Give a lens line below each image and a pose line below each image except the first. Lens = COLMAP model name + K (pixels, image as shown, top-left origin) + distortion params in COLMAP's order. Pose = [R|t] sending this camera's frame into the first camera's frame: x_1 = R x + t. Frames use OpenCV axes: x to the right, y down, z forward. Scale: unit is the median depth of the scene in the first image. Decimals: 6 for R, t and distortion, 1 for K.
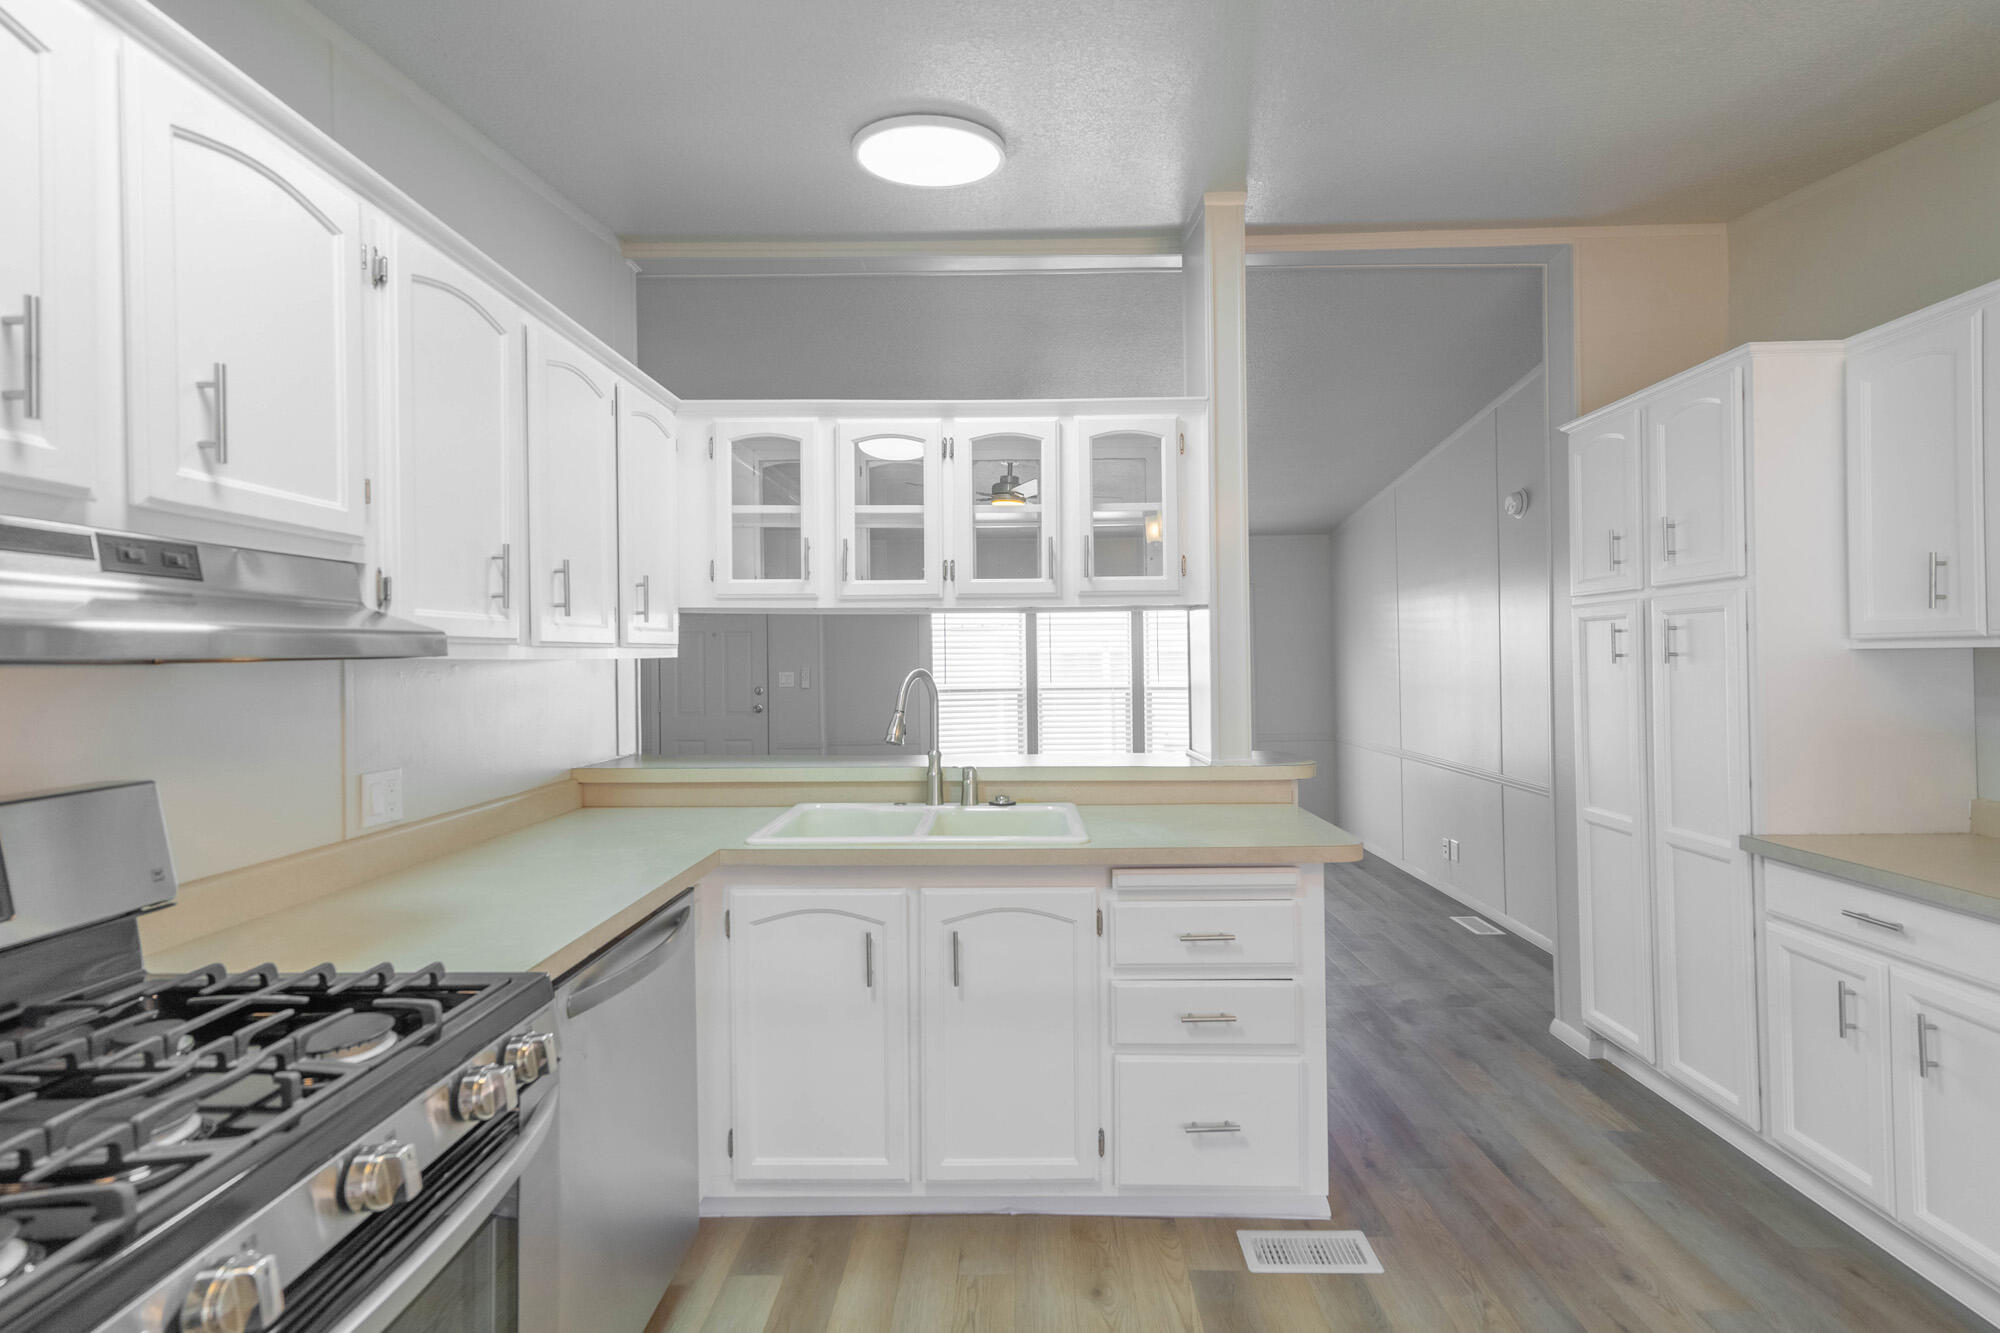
lens RADIAL K [[899.0, 0, 1007.0], [0, 899.0, 648.9], [0, 0, 1]] dist [0.010035, -0.000269]
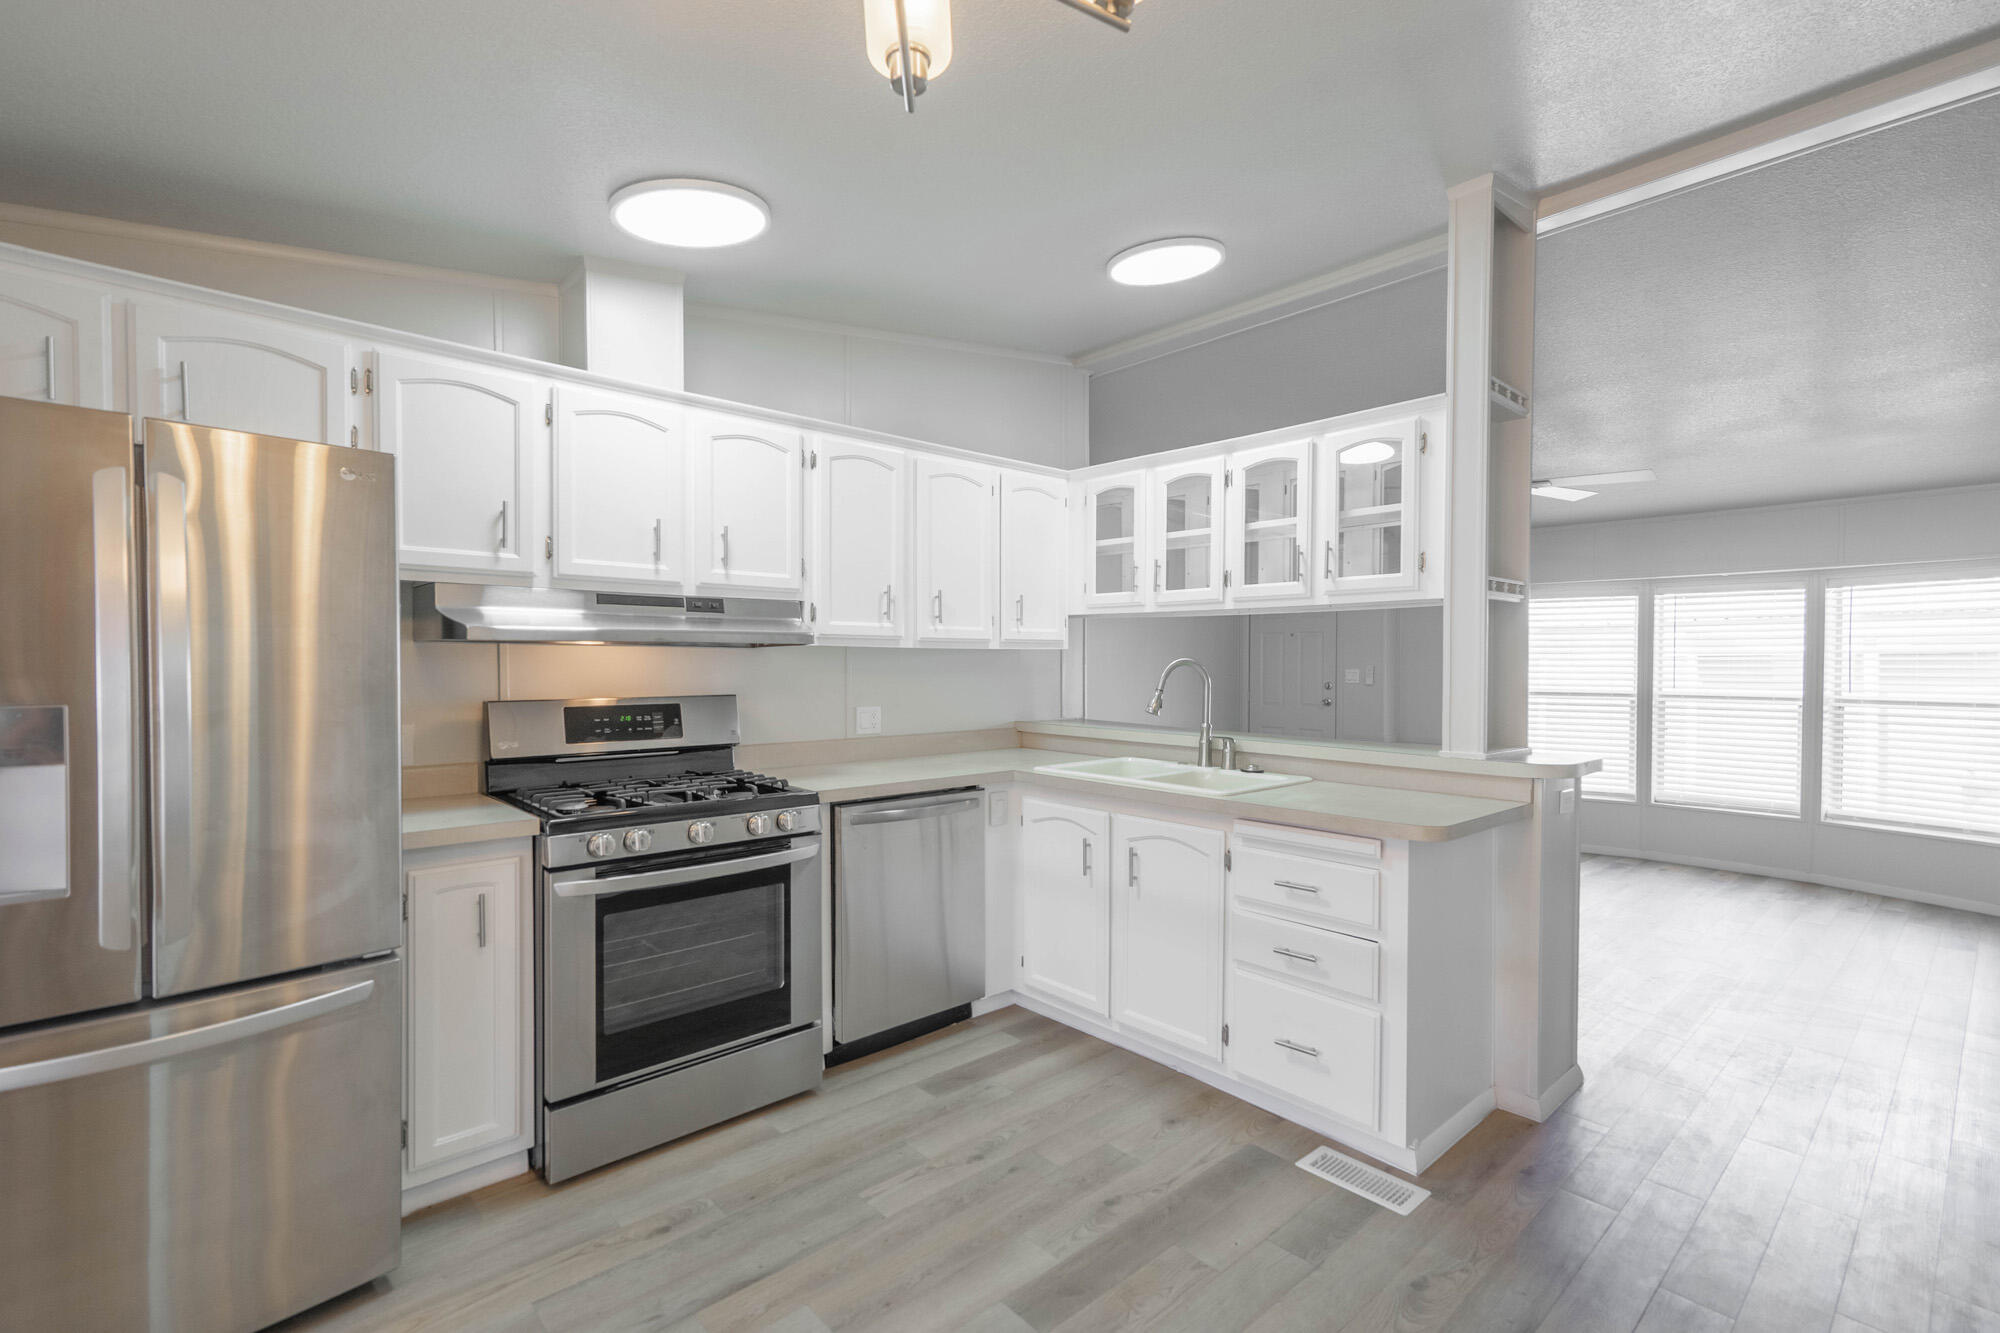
lens RADIAL K [[882.5, 0, 1000.0], [0, 882.5, 666.5], [0, 0, 1]] dist [0.000171, 0.000330]
pose [[0.681770, 0.016117, -0.731389, 0.766944], [-0.003011, 0.999811, 0.019226, 0.013019], [0.731561, -0.010906, 0.681689, -0.059738]]
